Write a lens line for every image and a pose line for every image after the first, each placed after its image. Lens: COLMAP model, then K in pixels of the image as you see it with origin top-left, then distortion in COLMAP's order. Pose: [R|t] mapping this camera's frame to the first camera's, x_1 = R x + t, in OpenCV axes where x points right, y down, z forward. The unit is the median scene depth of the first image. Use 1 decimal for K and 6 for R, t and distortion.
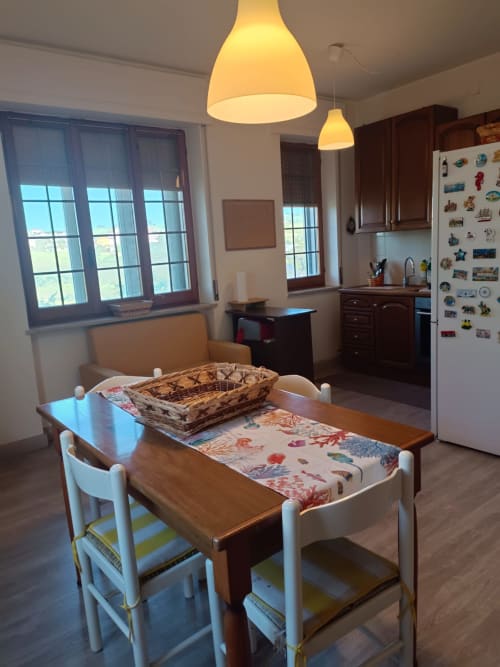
lens RADIAL K [[495.6, 0, 245.4], [0, 495.6, 338.8], [0, 0, 1]] dist [0.049913, -0.053709]
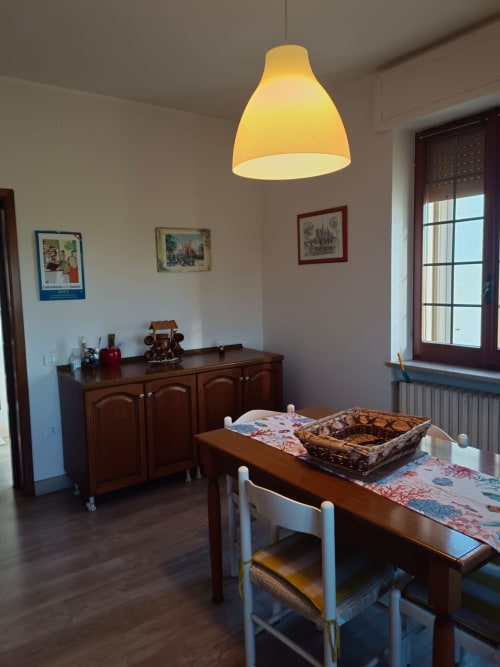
lens RADIAL K [[495.6, 0, 249.7], [0, 495.6, 336.4], [0, 0, 1]] dist [0.049913, -0.053709]
pose [[-0.995037, 0.093479, 0.034097, 0.127724], [0.099295, 0.954995, 0.279509, -0.509936], [-0.006434, 0.281508, -0.959537, 2.375070]]
